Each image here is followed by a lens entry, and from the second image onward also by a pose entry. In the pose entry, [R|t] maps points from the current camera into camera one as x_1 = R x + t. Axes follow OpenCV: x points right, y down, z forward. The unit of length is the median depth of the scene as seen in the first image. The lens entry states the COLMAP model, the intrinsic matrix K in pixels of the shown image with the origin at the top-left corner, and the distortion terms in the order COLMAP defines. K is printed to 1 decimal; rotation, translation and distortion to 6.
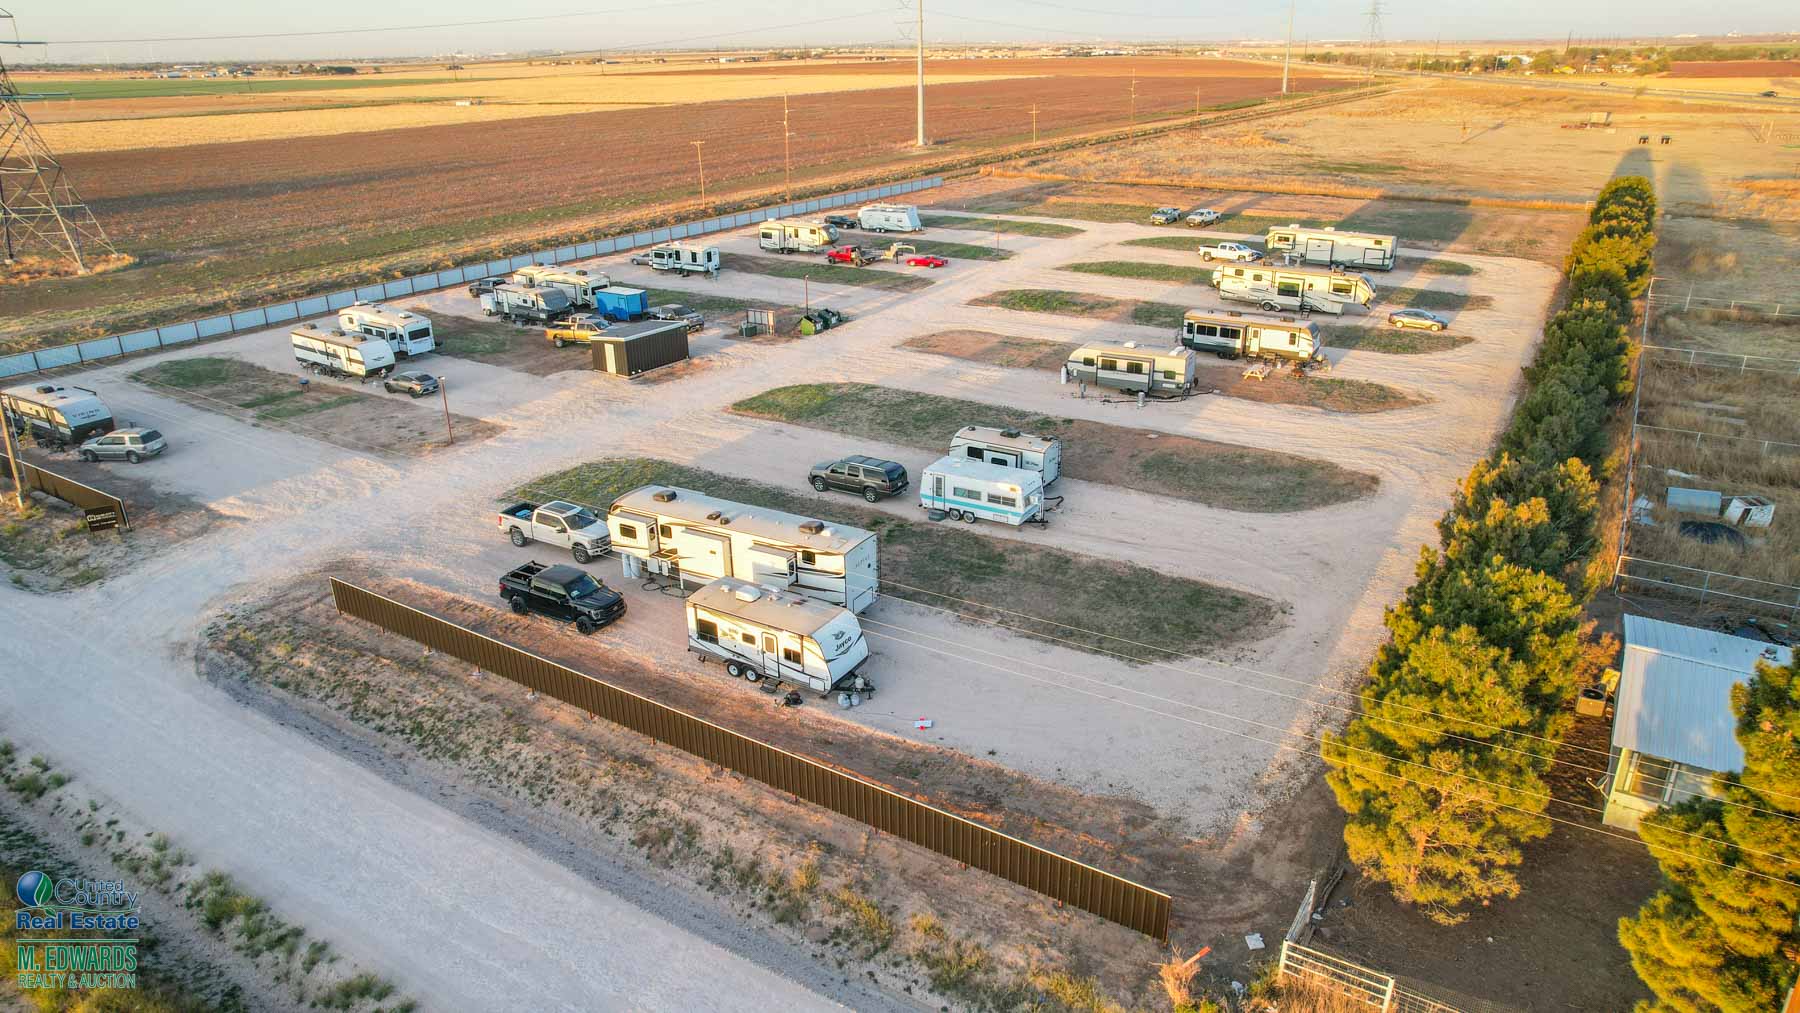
lens RADIAL K [[1150.1, 0, 896.5], [0, 1150.1, 517.1], [0, 0, 1]] dist [-0.063490, 0.038102]
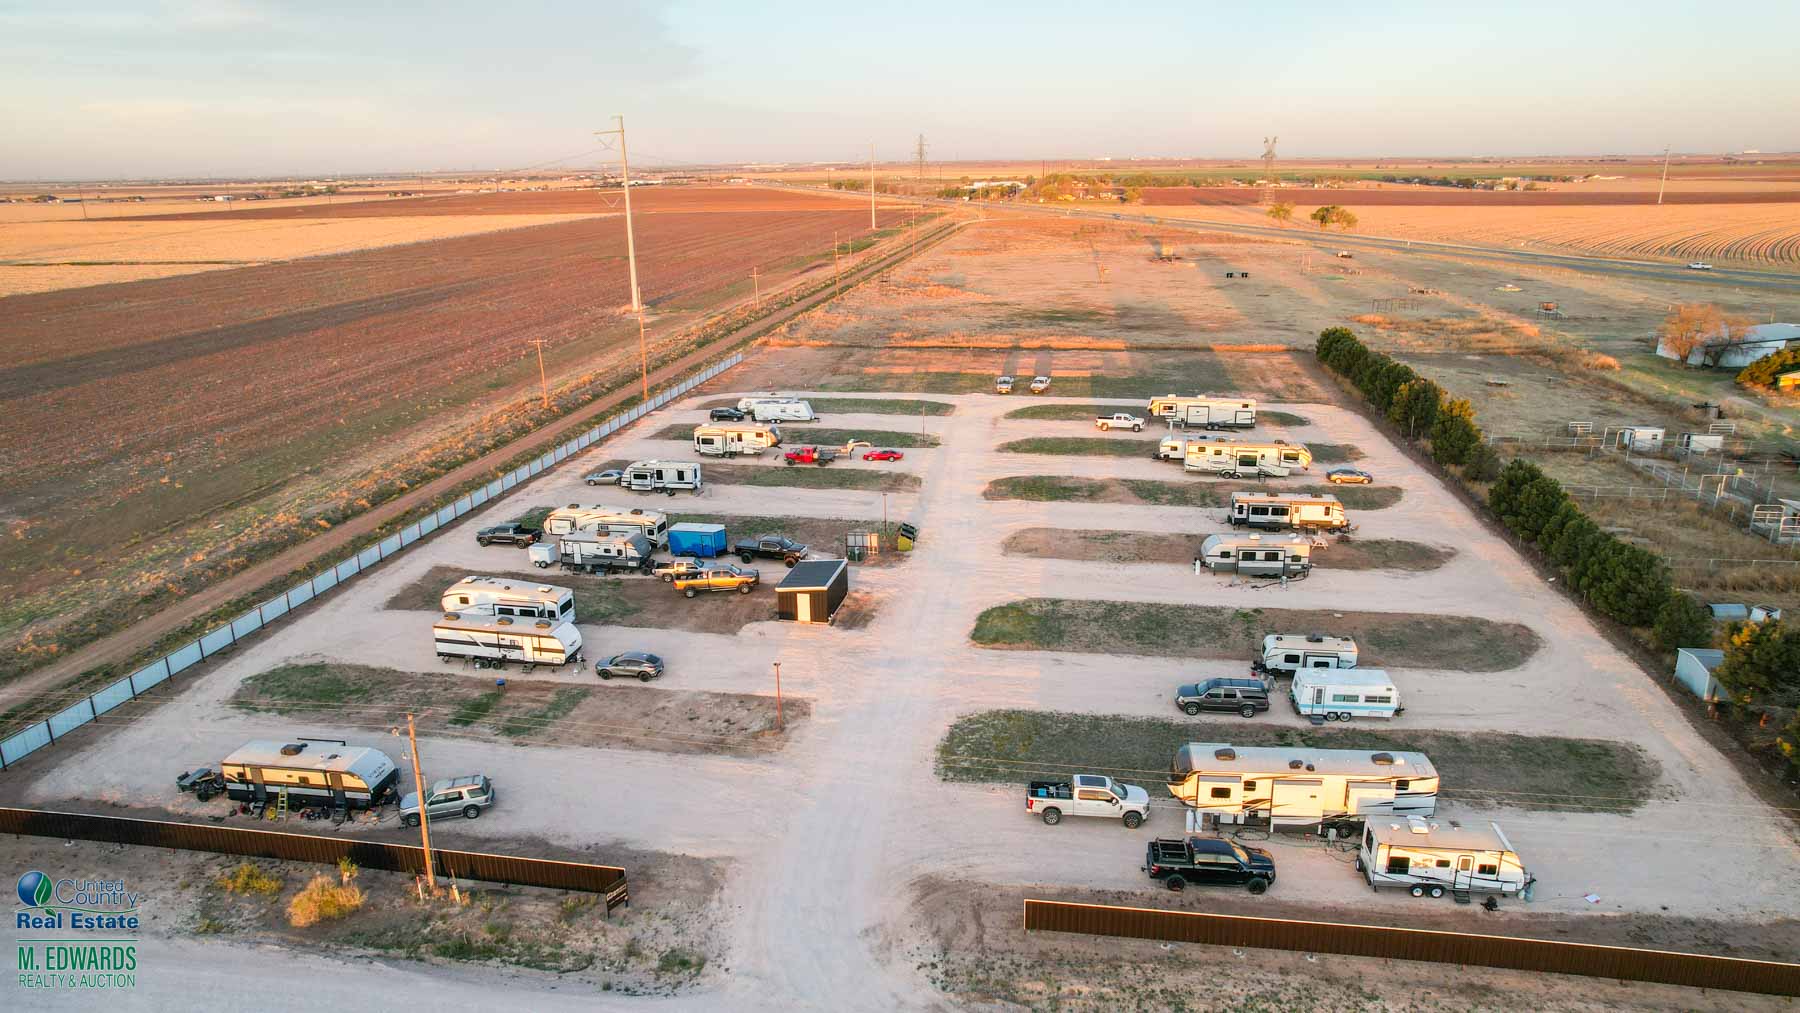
lens RADIAL K [[1150.1, 0, 896.5], [0, 1150.1, 517.1], [0, 0, 1]] dist [-0.063490, 0.038102]
pose [[0.918372, -0.117079, 0.378001, -0.582791], [0.153241, 0.985919, -0.066935, -0.145274], [-0.364842, 0.119396, 0.923382, 0.024519]]
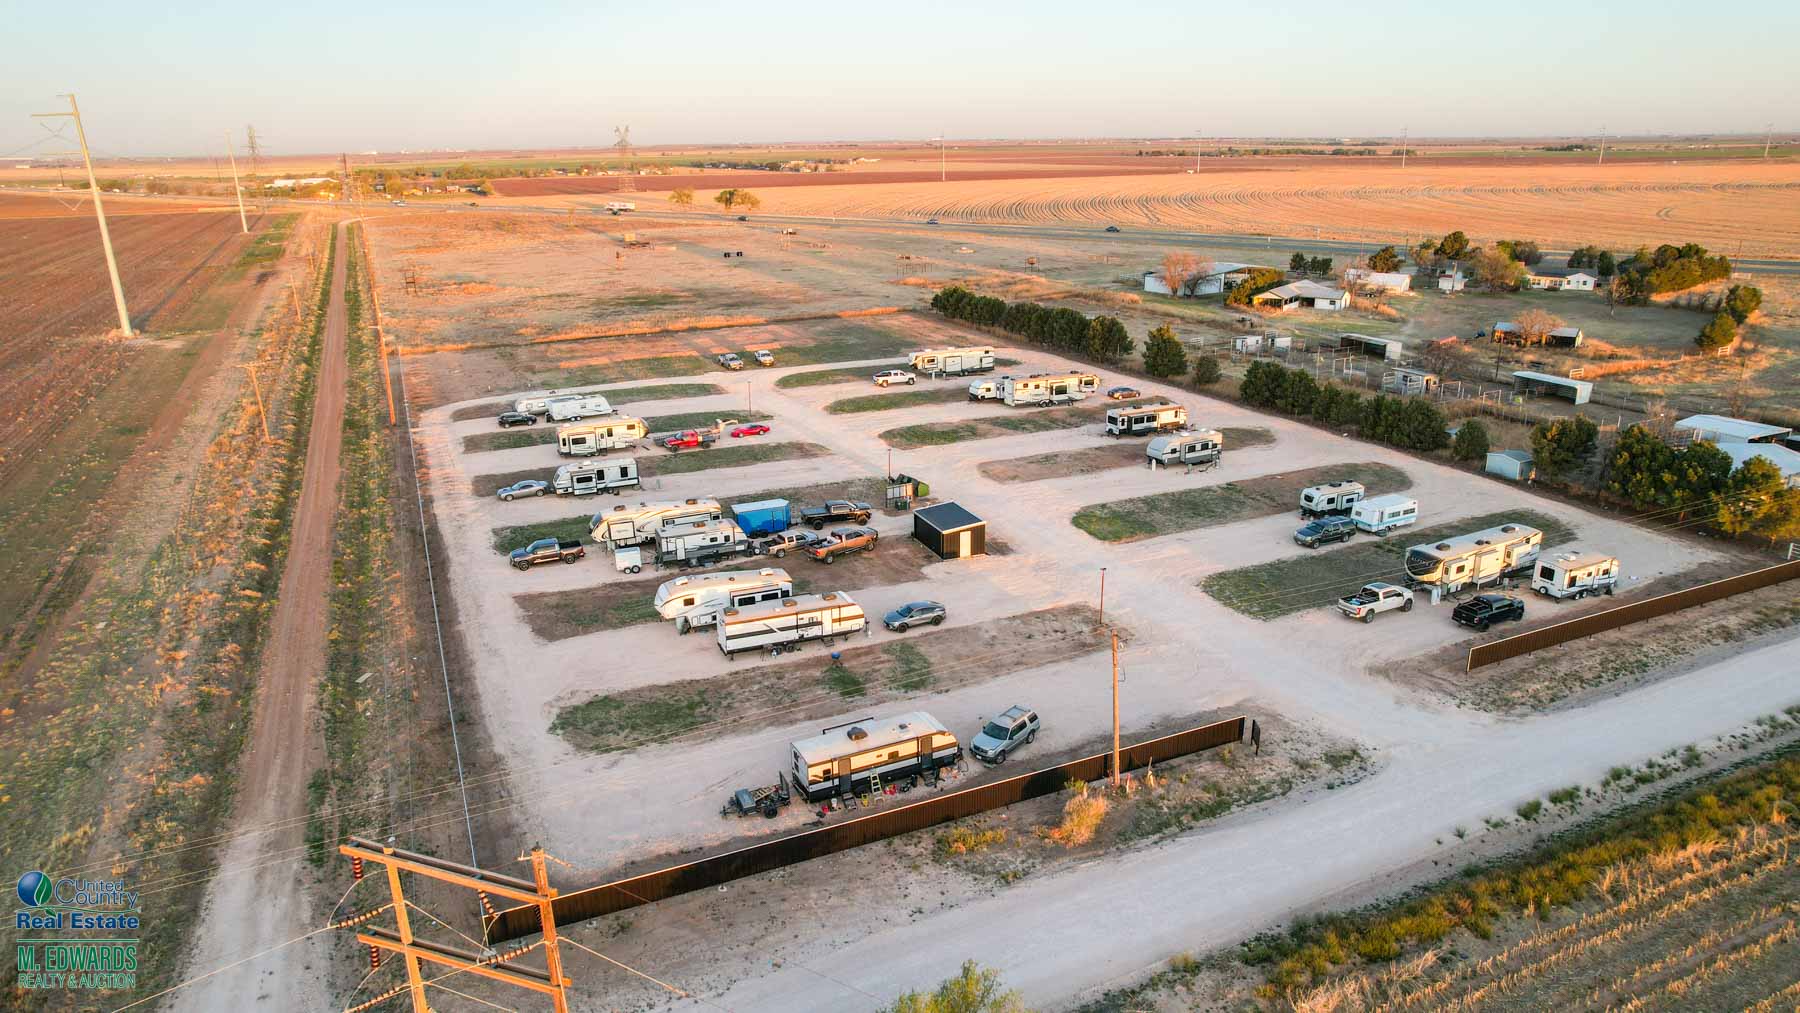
lens RADIAL K [[1150.1, 0, 896.5], [0, 1150.1, 517.1], [0, 0, 1]] dist [-0.063490, 0.038102]
pose [[0.536683, -0.257434, 0.803554, -1.258472], [0.328750, 0.940863, 0.081856, -0.295104], [-0.777107, 0.220238, 0.589576, 0.405530]]
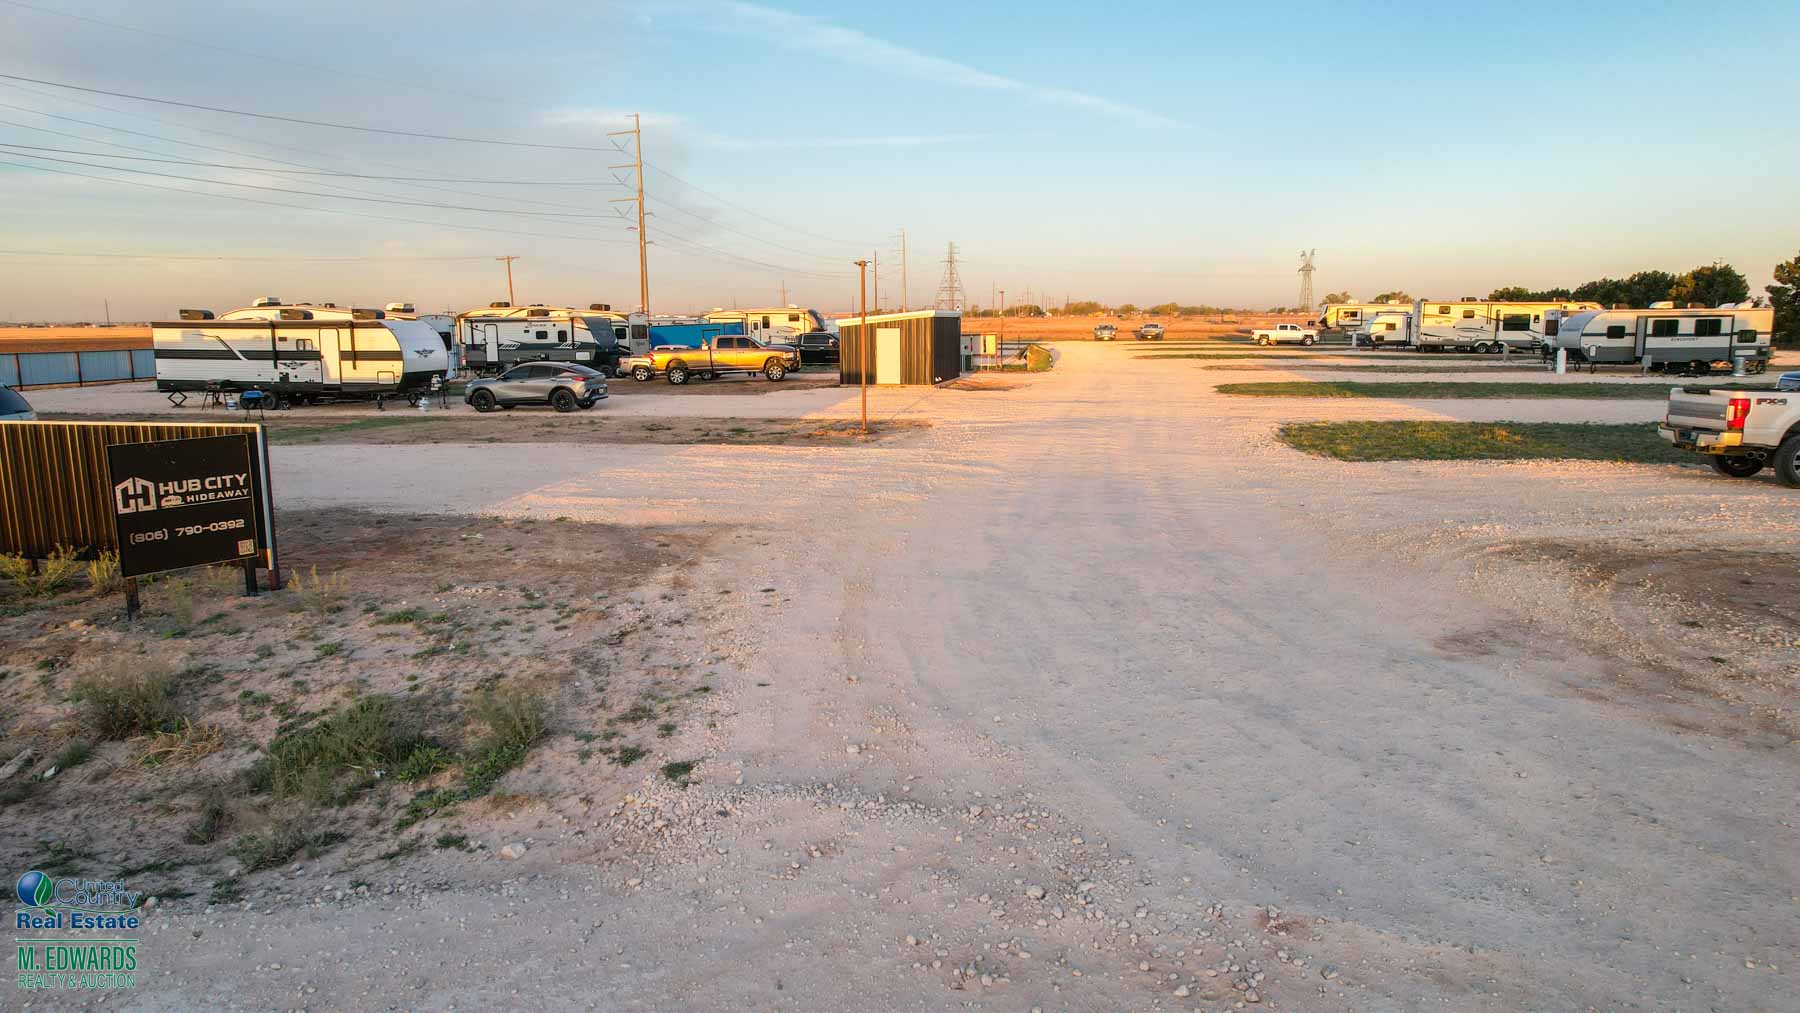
lens RADIAL K [[1150.1, 0, 896.5], [0, 1150.1, 517.1], [0, 0, 1]] dist [-0.063490, 0.038102]
pose [[0.924869, -0.057815, 0.375866, -0.479390], [0.140109, 0.970654, -0.195451, 0.041297], [-0.353536, 0.233428, 0.905828, 0.565045]]
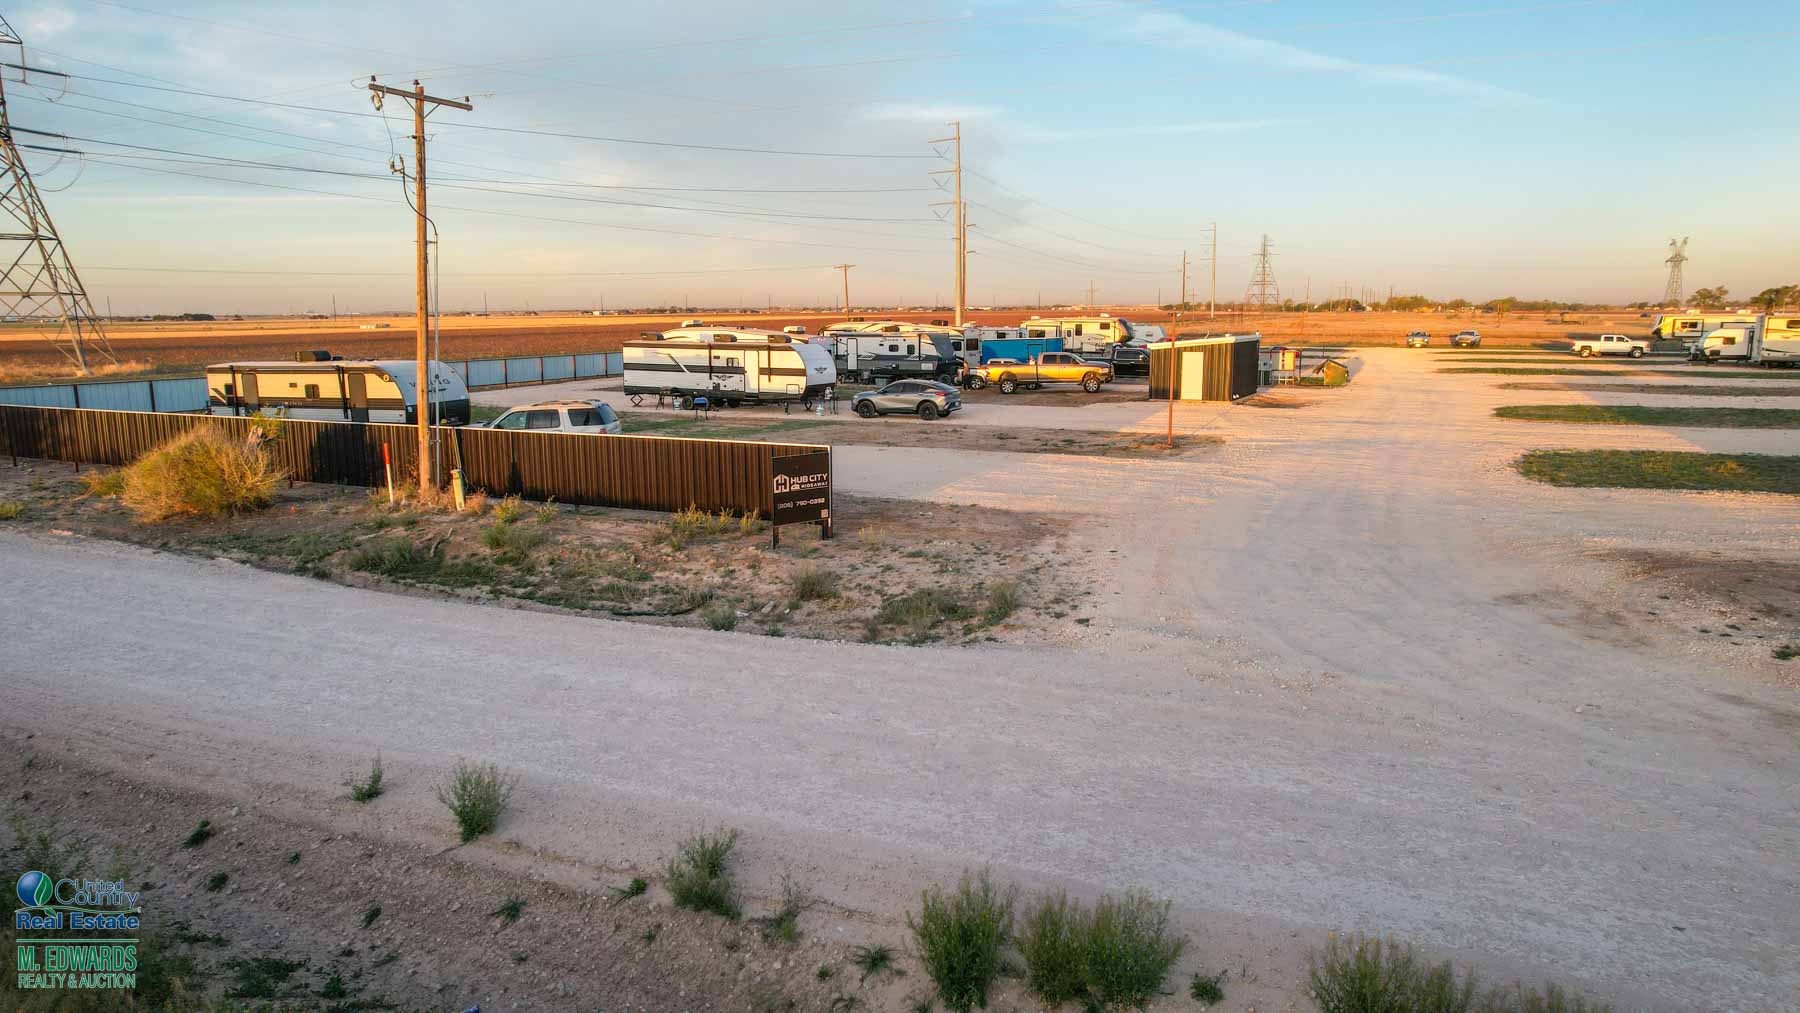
lens RADIAL K [[1150.1, 0, 896.5], [0, 1150.1, 517.1], [0, 0, 1]] dist [-0.063490, 0.038102]
pose [[0.991396, -0.015207, 0.130008, -0.520117], [0.042748, 0.976383, -0.211777, 0.063581], [-0.123717, 0.215512, 0.968632, 0.464218]]
